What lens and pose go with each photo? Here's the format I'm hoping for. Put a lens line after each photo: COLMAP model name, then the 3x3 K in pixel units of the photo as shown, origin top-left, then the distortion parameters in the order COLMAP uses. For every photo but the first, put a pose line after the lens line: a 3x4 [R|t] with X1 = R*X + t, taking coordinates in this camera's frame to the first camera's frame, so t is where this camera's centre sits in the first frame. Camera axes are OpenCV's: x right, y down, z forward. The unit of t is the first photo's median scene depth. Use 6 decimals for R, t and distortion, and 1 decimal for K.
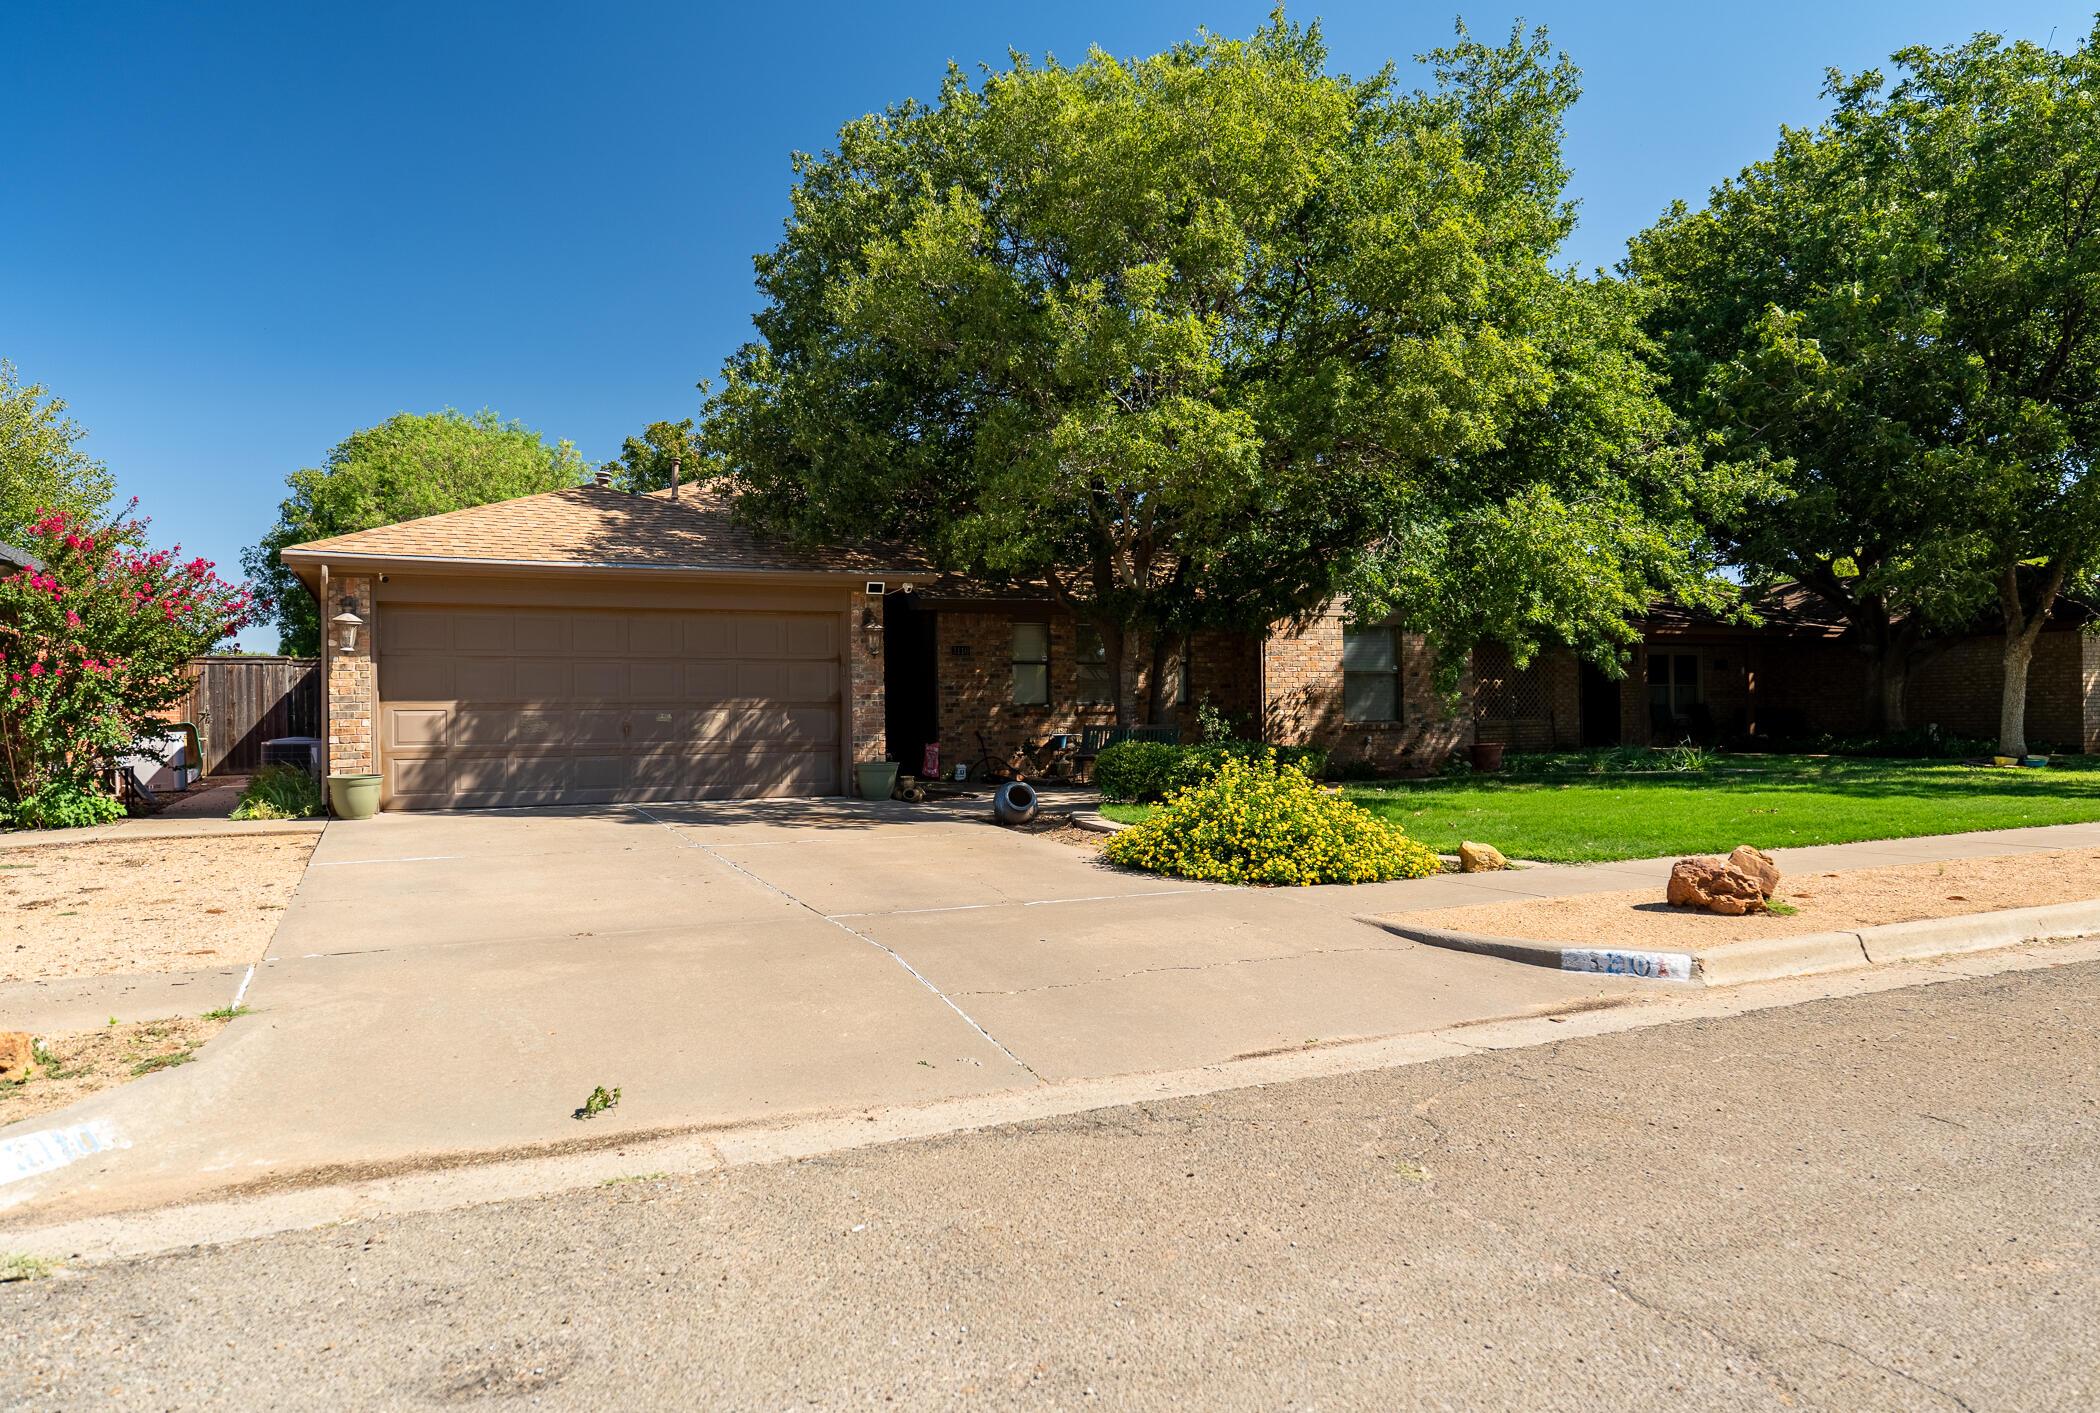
lens RADIAL K [[1420.8, 0, 1054.5], [0, 1420.8, 700.3], [0, 0, 1]] dist [0.001333, 0.001163]
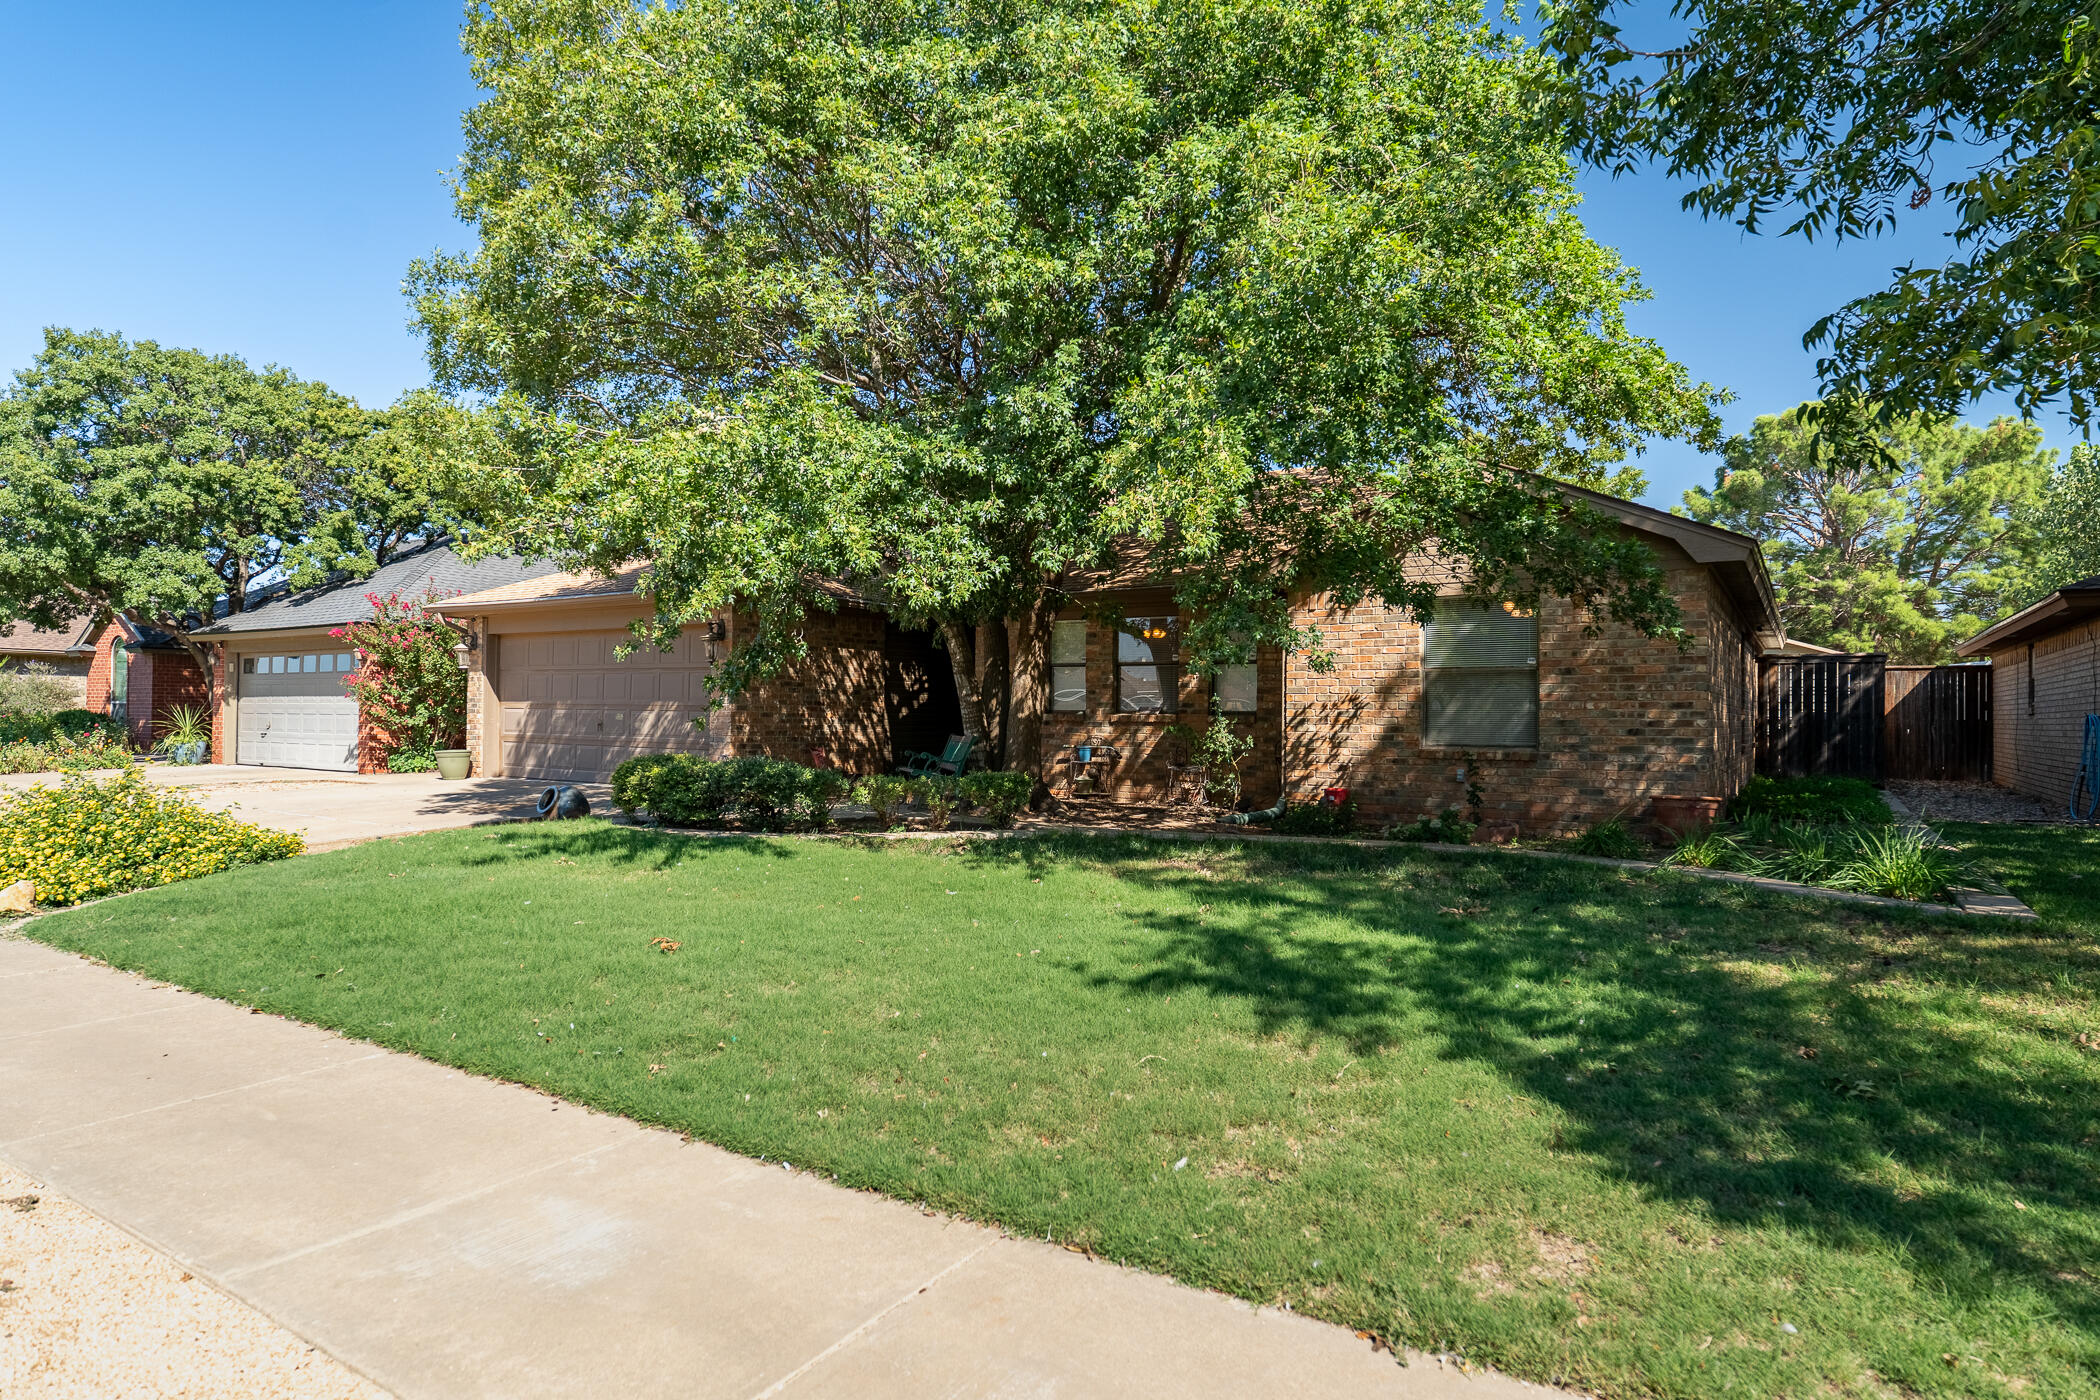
lens RADIAL K [[1170.4, 0, 1050.0], [0, 1170.4, 700.0], [0, 0, 1]] dist [-0.002414, 0.000018]
pose [[0.526455, 0.005101, -0.850187, 0.761819], [-0.008252, 0.999966, 0.000890, -0.006460], [0.850163, 0.006548, 0.526479, 0.755767]]
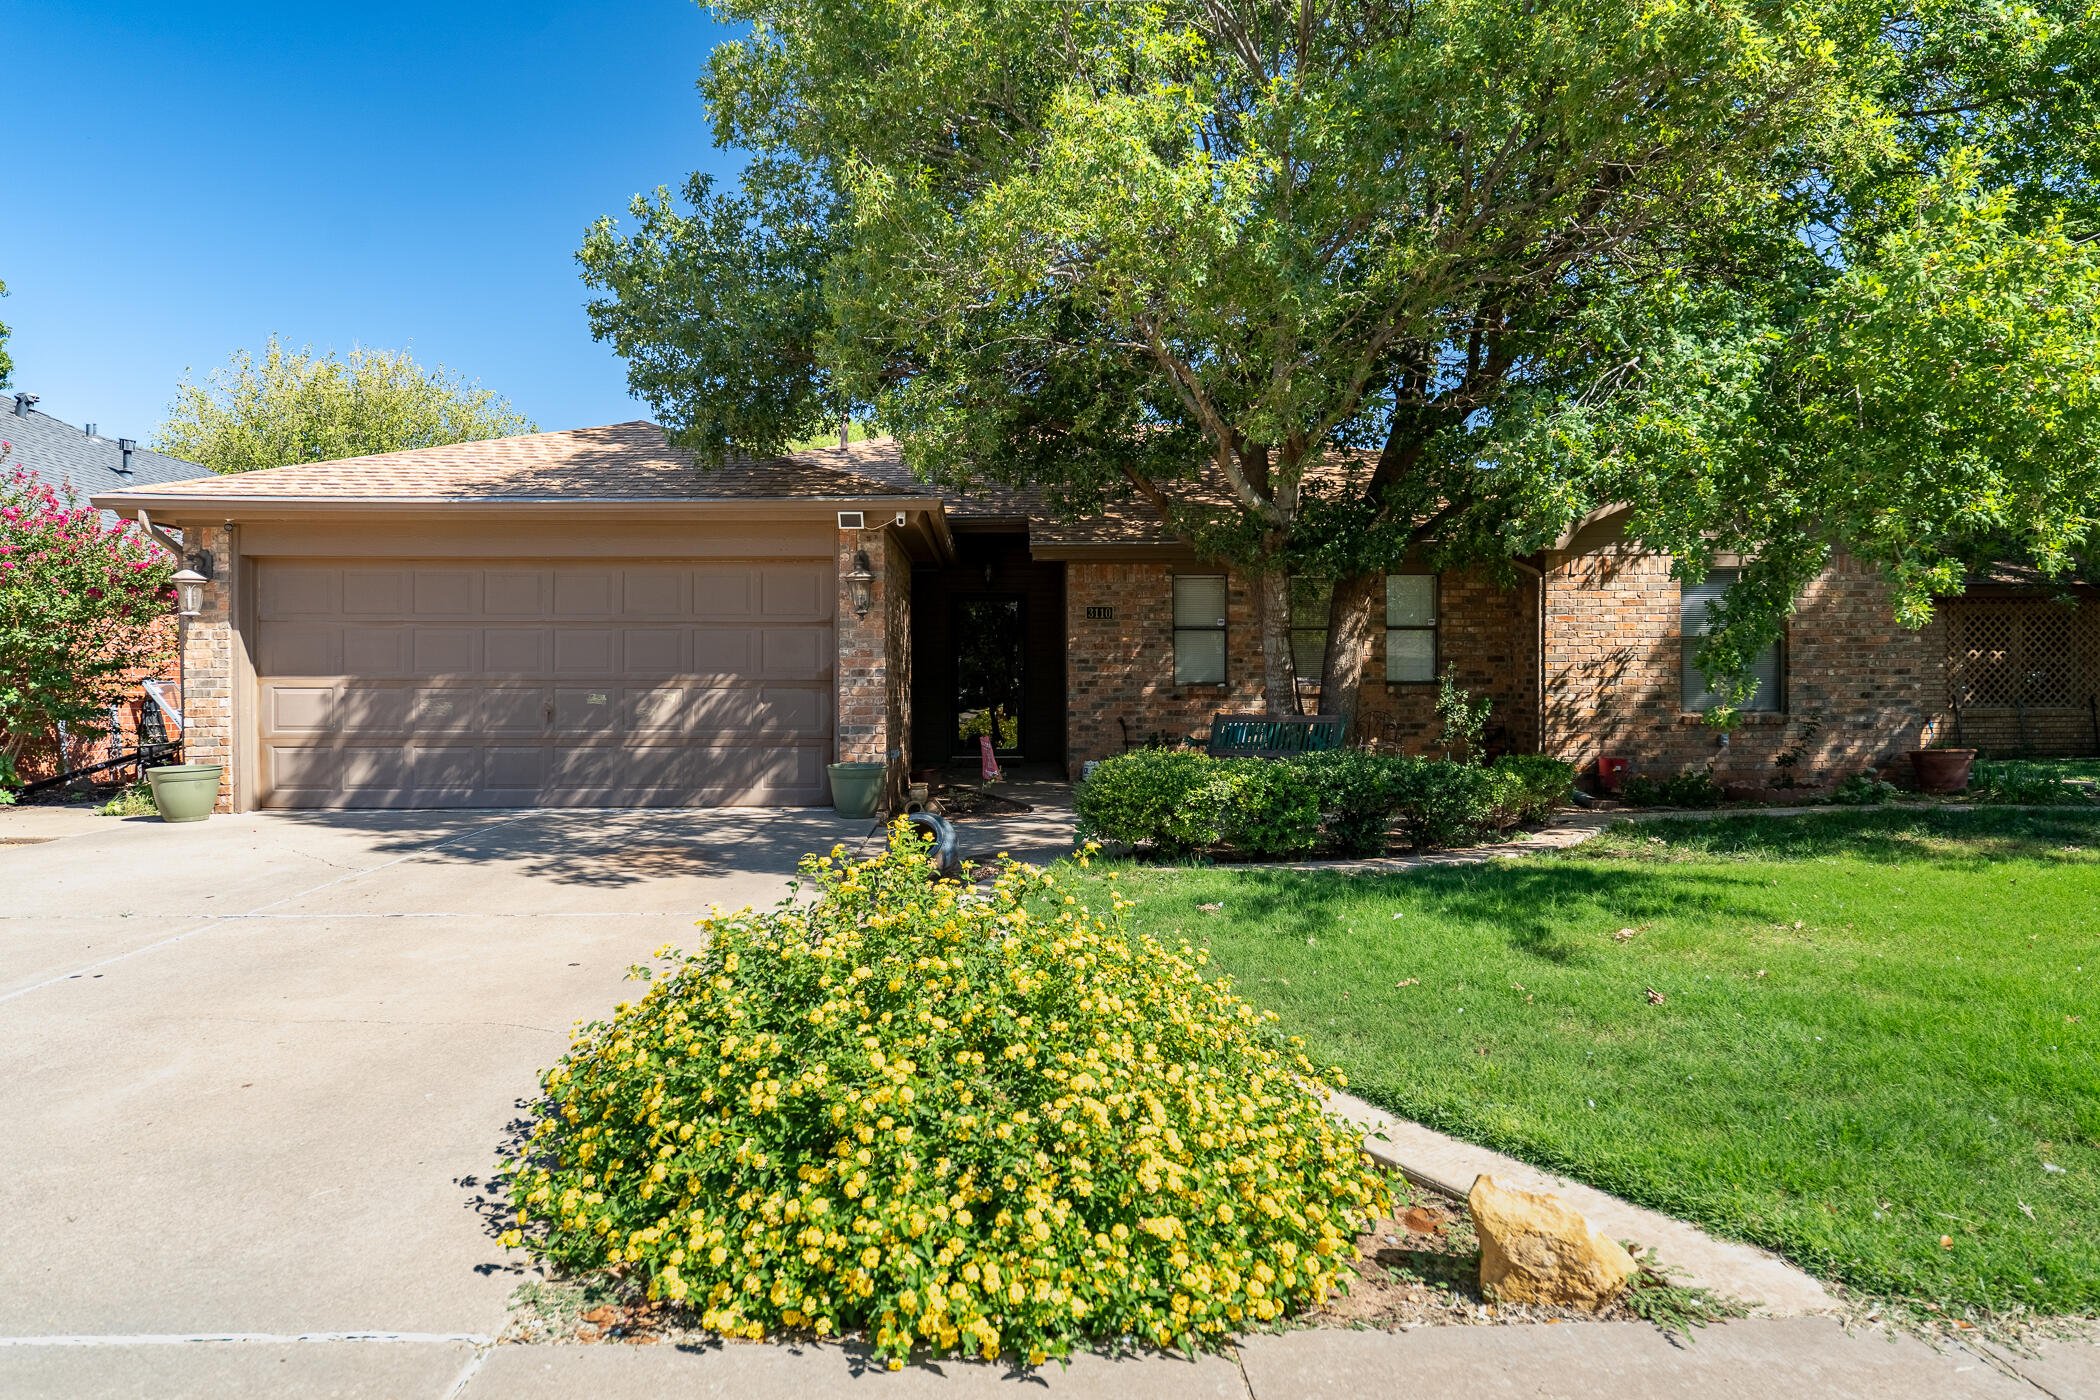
lens RADIAL K [[1208.5, 0, 1050.0], [0, 1208.5, 700.0], [0, 0, 1]] dist [-0.002449, -0.001354]
pose [[0.920985, 0.012356, -0.389402, 0.200738], [-0.003848, 0.999737, 0.022621, -0.003076], [0.389579, -0.019335, 0.920790, 0.474534]]
